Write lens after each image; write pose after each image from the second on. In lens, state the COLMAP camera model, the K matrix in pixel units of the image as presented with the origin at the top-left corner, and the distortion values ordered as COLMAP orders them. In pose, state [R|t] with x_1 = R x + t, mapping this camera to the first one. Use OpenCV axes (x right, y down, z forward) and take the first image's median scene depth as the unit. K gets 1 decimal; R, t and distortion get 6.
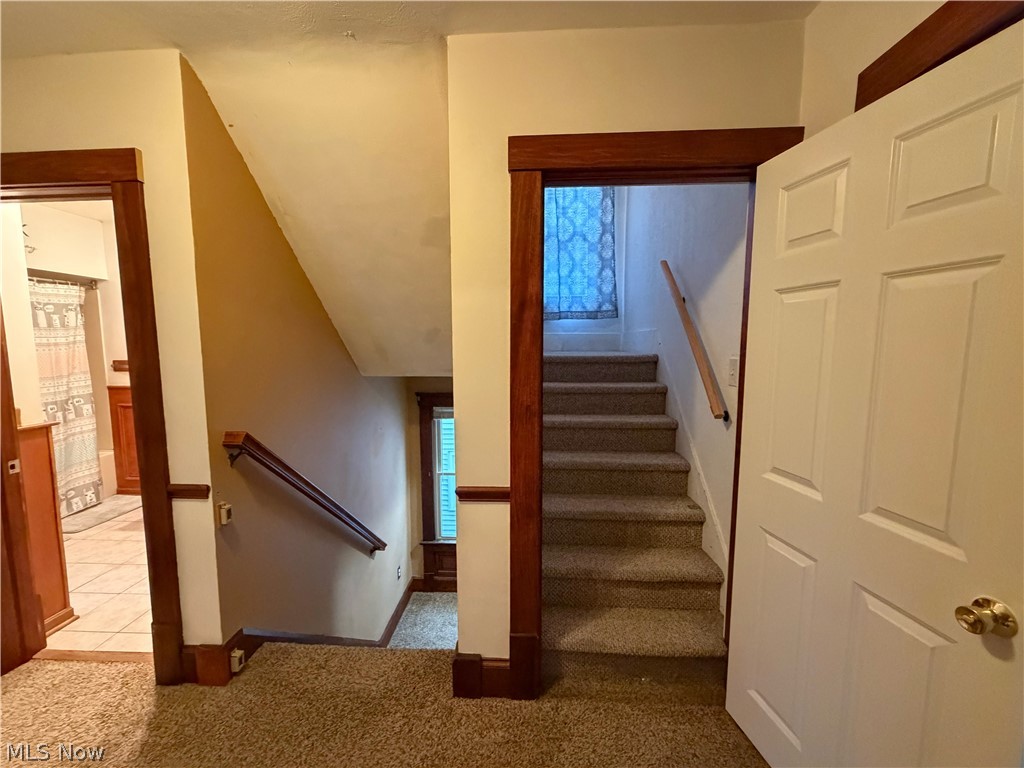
lens RADIAL K [[406.5, 0, 508.4], [0, 406.5, 382.3], [0, 0, 1]] dist [0.000470, -0.000266]
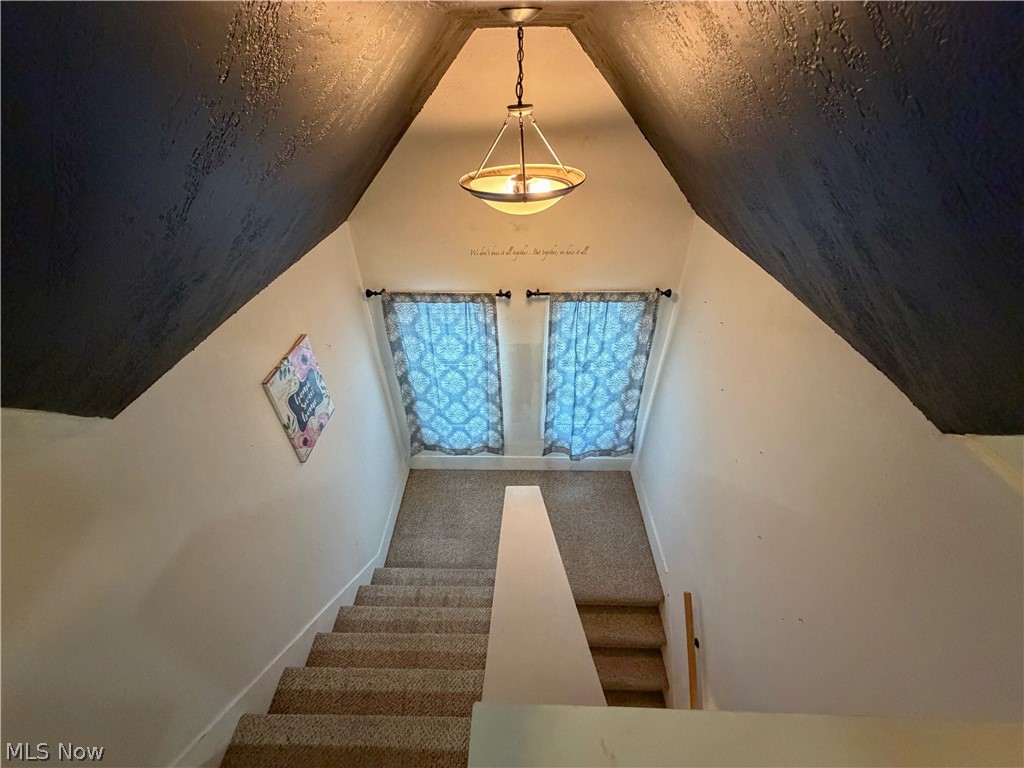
lens RADIAL K [[406.5, 0, 508.4], [0, 406.5, 382.3], [0, 0, 1]] dist [0.000470, -0.000266]
pose [[0.995374, 0.045630, -0.084552, 0.050470], [0.007269, 0.841738, 0.539837, -0.833227], [0.095804, -0.537954, 0.837512, 0.259494]]
